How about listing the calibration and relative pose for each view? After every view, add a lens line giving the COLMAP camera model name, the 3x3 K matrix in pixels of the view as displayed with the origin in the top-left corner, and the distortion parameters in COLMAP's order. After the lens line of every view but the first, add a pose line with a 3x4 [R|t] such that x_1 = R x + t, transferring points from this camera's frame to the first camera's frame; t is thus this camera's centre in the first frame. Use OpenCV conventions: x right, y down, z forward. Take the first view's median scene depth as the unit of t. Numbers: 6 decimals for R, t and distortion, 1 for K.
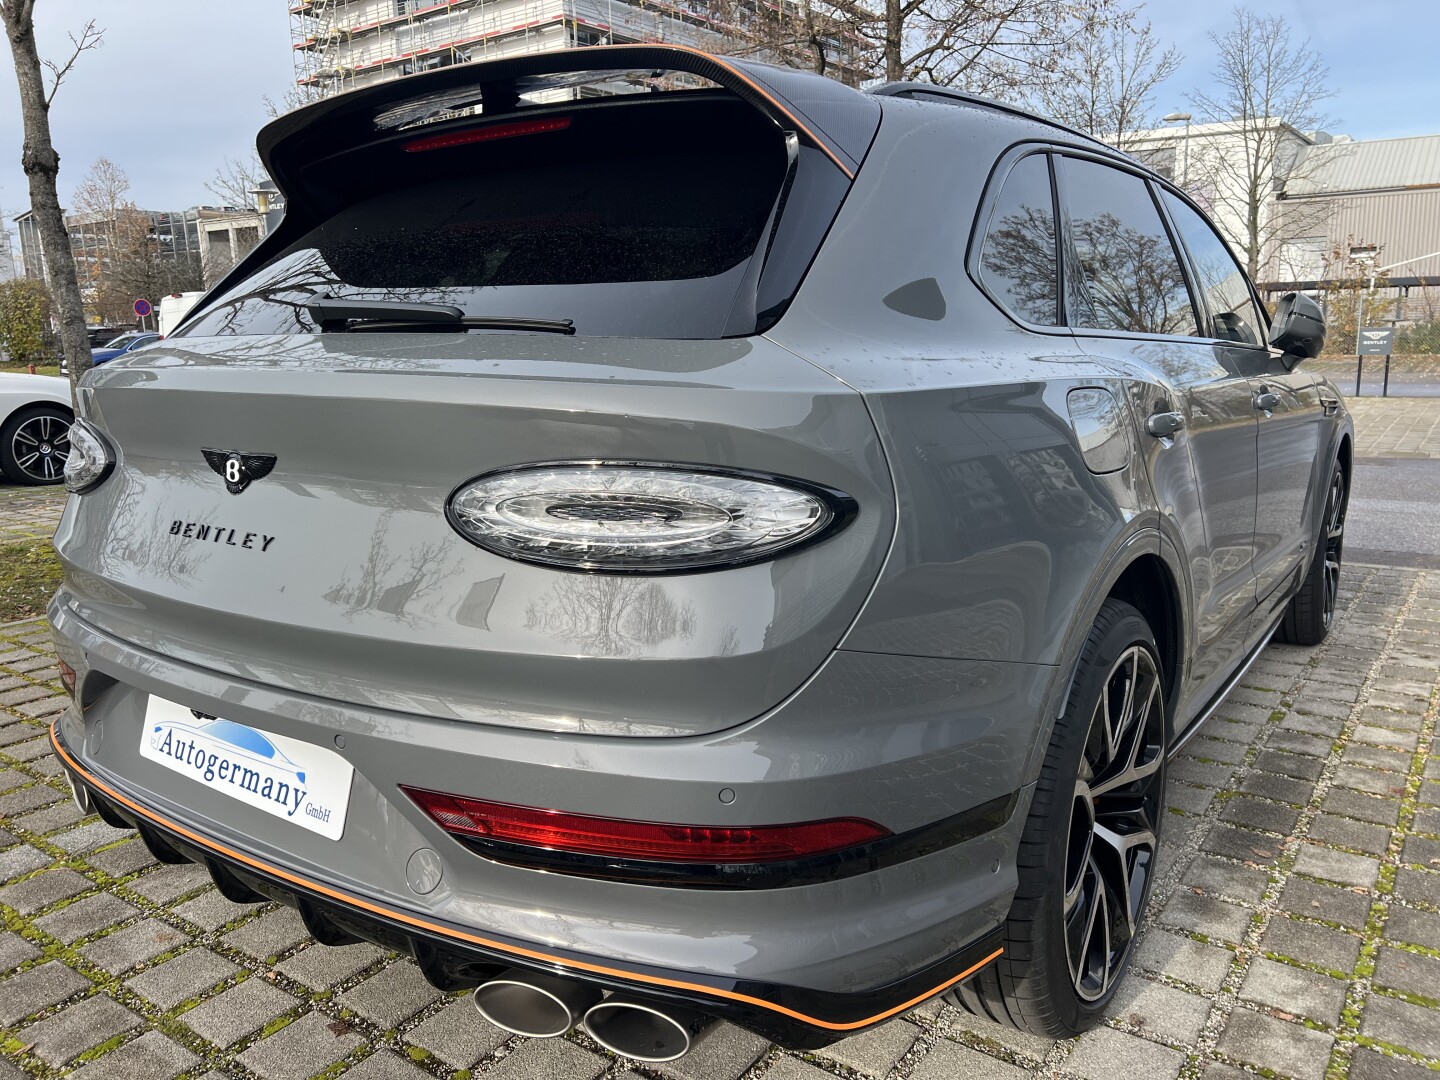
lens RADIAL K [[1085.1, 0, 722.5], [0, 1085.1, 527.9], [0, 0, 1]] dist [0.059595, -0.067576]
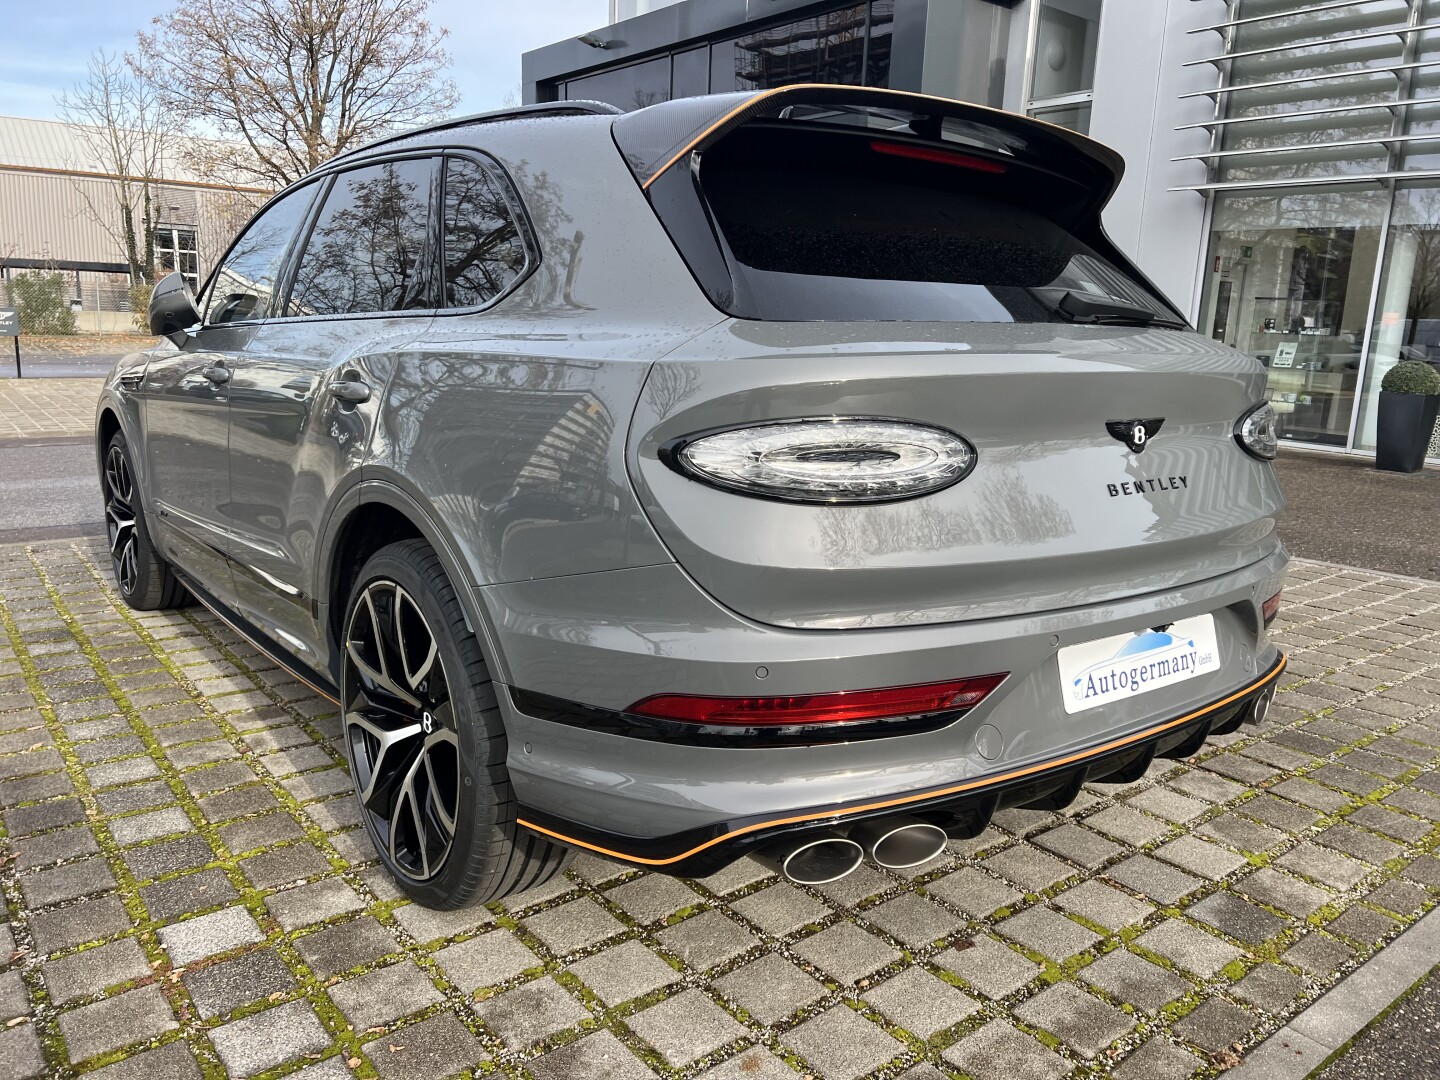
lens RADIAL K [[1082.6, 0, 734.2], [0, 1082.6, 532.3], [0, 0, 1]] dist [0.054411, -0.060712]
pose [[0.270414, -0.157054, 0.949847, -1.319137], [0.136655, 0.982876, 0.123611, -0.119094], [-0.952996, 0.096375, 0.287246, 0.813057]]
